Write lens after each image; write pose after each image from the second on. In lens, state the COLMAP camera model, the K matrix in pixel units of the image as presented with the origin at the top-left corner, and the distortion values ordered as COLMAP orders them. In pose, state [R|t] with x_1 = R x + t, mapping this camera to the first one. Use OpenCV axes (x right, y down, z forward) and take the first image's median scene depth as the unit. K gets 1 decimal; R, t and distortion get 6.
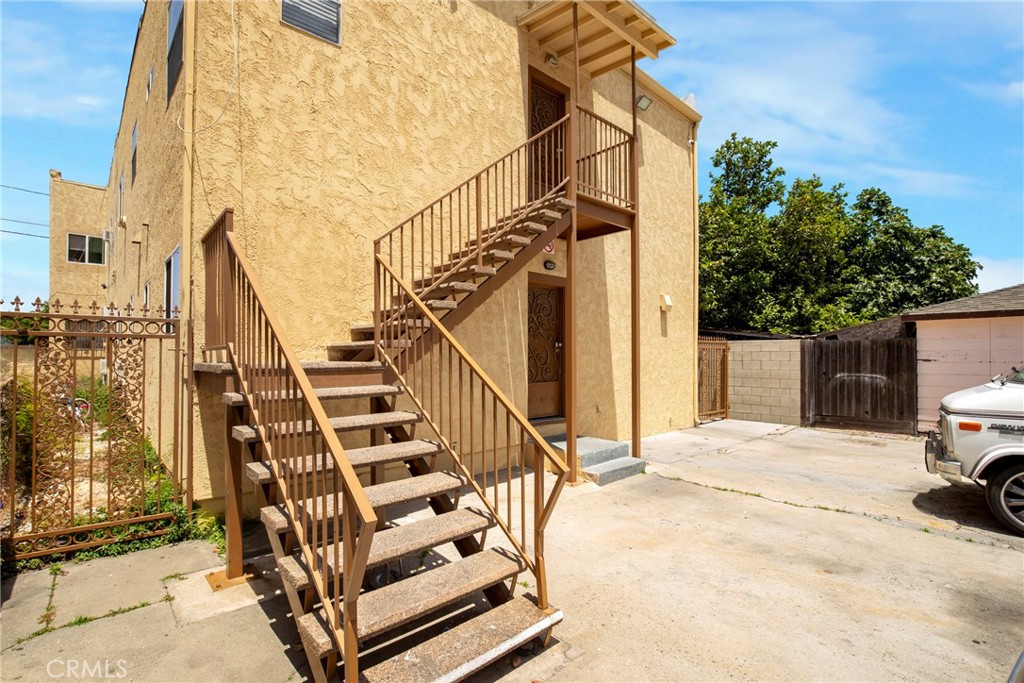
lens RADIAL K [[510.8, 0, 512.7], [0, 510.8, 354.1], [0, 0, 1]] dist [-0.040994, 0.000010]
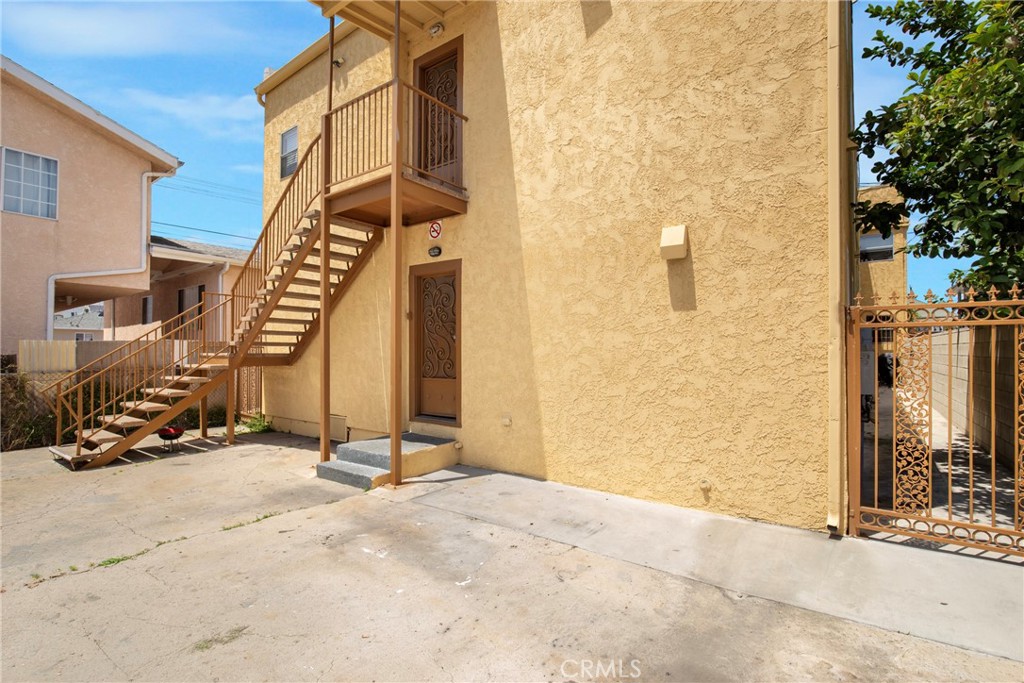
lens RADIAL K [[511.9, 0, 512.0], [0, 511.9, 341.5], [0, 0, 1]] dist [-0.026779, 0.000610]
pose [[0.130370, -0.011852, -0.991395, 0.798995], [0.009027, 0.999901, -0.010766, -0.000277], [0.991424, -0.007546, 0.130464, 0.805692]]
